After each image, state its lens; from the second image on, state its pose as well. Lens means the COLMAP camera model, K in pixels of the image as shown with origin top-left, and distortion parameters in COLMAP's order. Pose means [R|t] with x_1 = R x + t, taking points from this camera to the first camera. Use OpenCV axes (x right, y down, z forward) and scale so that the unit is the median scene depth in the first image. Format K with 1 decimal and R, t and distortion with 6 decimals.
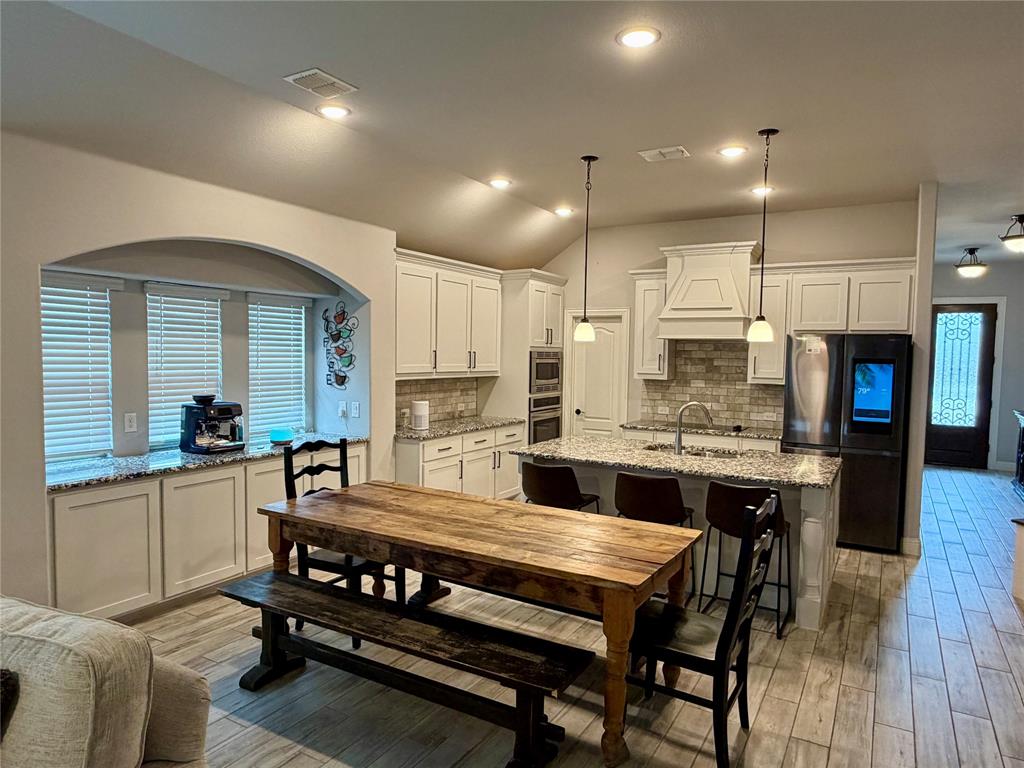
lens RADIAL K [[650.8, 0, 512.0], [0, 650.8, 384.0], [0, 0, 1]] dist [0.004205, -0.000299]
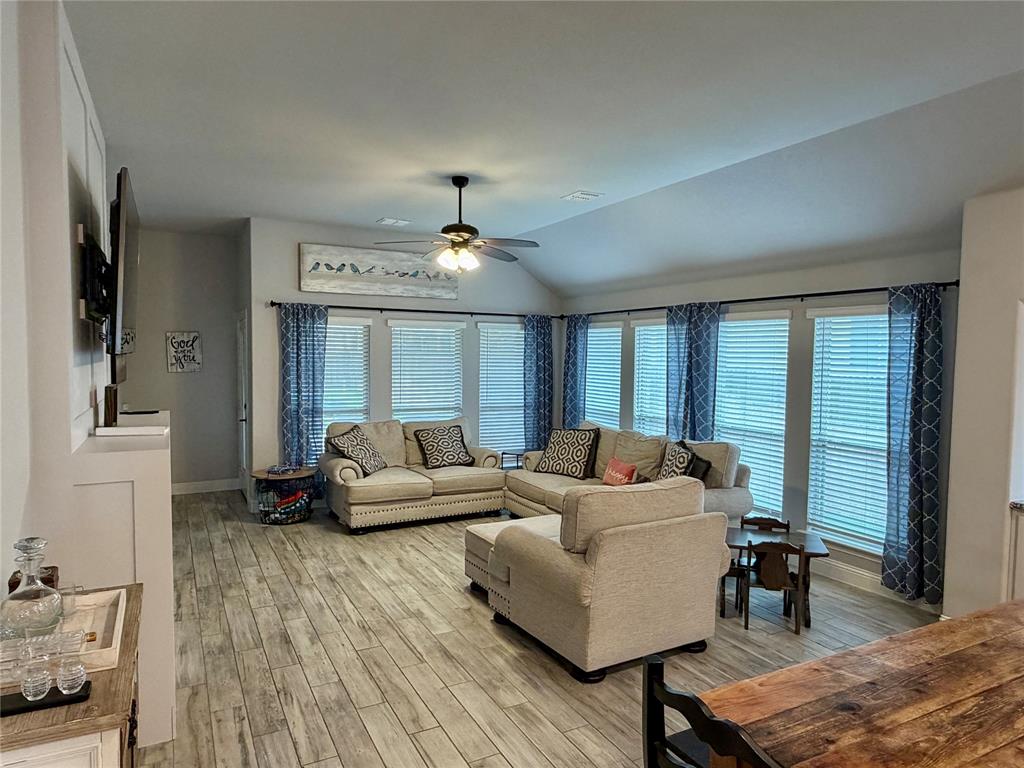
lens RADIAL K [[650.8, 0, 512.0], [0, 650.8, 384.0], [0, 0, 1]] dist [0.004205, -0.000299]
pose [[-0.525614, 0.014949, -0.850592, 0.322197], [-0.064671, 0.996250, 0.057471, -0.024064], [0.848262, 0.085216, -0.522676, 0.419736]]
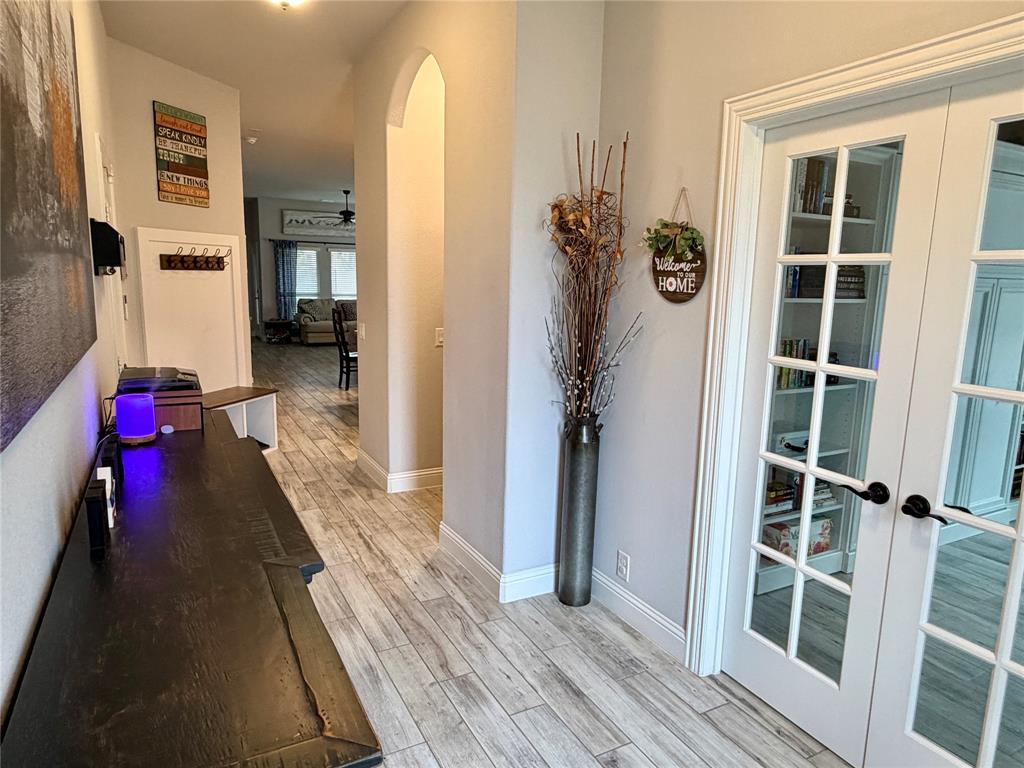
lens RADIAL K [[650.8, 0, 512.0], [0, 650.8, 384.0], [0, 0, 1]] dist [0.004205, -0.000299]
pose [[-0.522422, 0.109681, -0.845603, 1.064691], [-0.076680, 0.981632, 0.174699, -0.036476], [0.849232, 0.156108, -0.504416, 1.347748]]
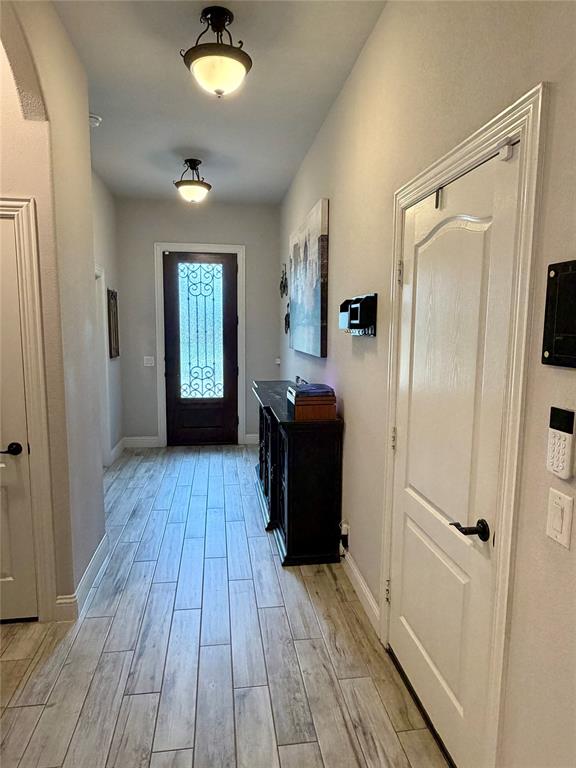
lens RADIAL K [[488.1, 0, 288.0], [0, 488.1, 384.0], [0, 0, 1]] dist [0.004205, -0.000299]
pose [[0.782045, -0.088726, 0.616874, 0.546564], [0.041301, 0.995016, 0.090755, -0.011476], [-0.621852, -0.045496, 0.781812, 0.636443]]
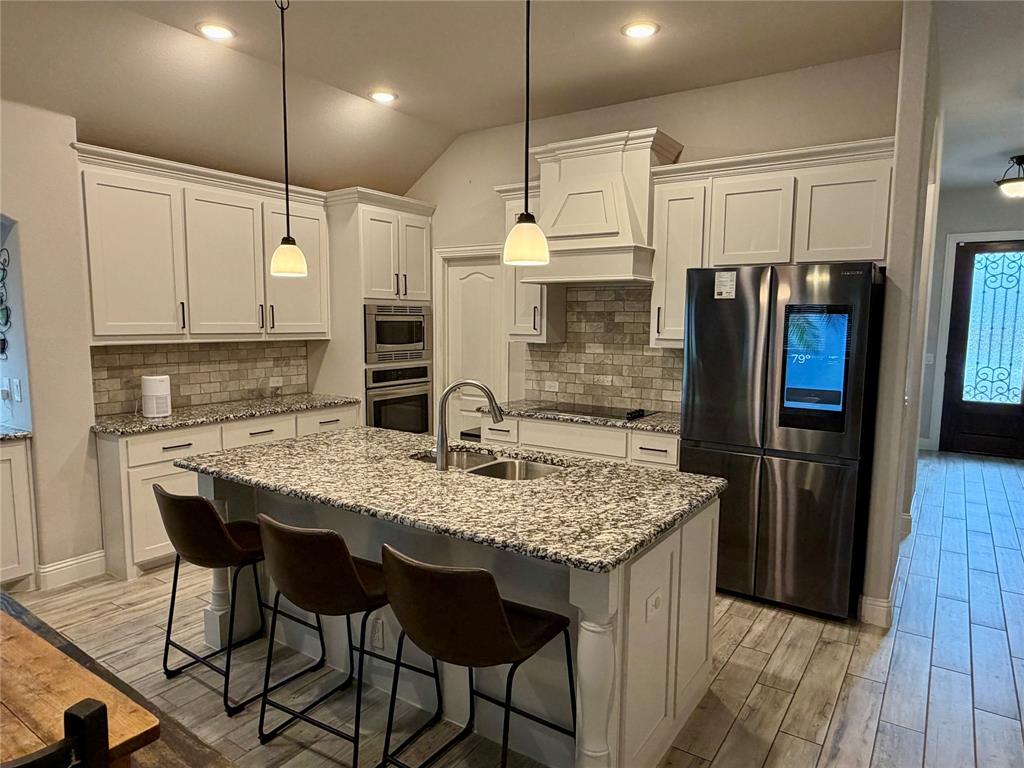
lens RADIAL K [[650.8, 0, 512.0], [0, 650.8, 384.0], [0, 0, 1]] dist [0.004205, -0.000299]
pose [[0.997605, -0.000948, -0.069161, 0.252908], [0.004460, 0.998707, 0.050636, 0.001755], [0.069024, -0.050823, 0.996320, 0.302461]]
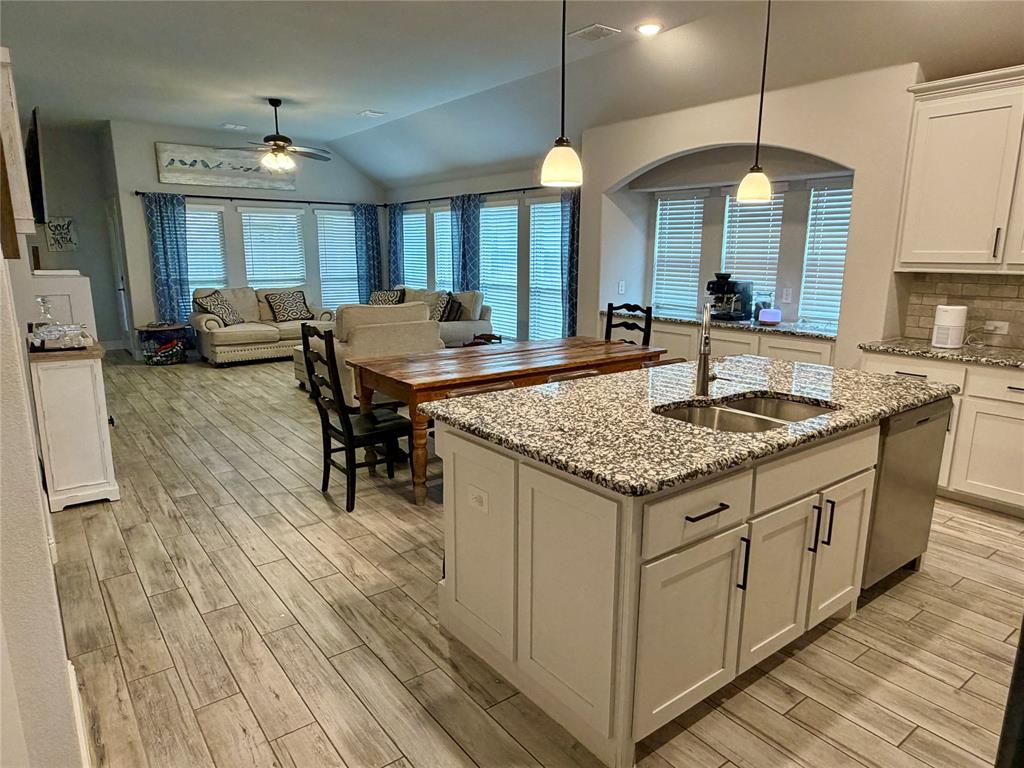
lens RADIAL K [[650.8, 0, 512.0], [0, 650.8, 384.0], [0, 0, 1]] dist [0.004205, -0.000299]
pose [[-0.381459, 0.168145, -0.908964, 0.590100], [-0.057946, 0.977034, 0.205055, -0.005799], [0.922568, 0.130891, -0.362955, 0.743673]]
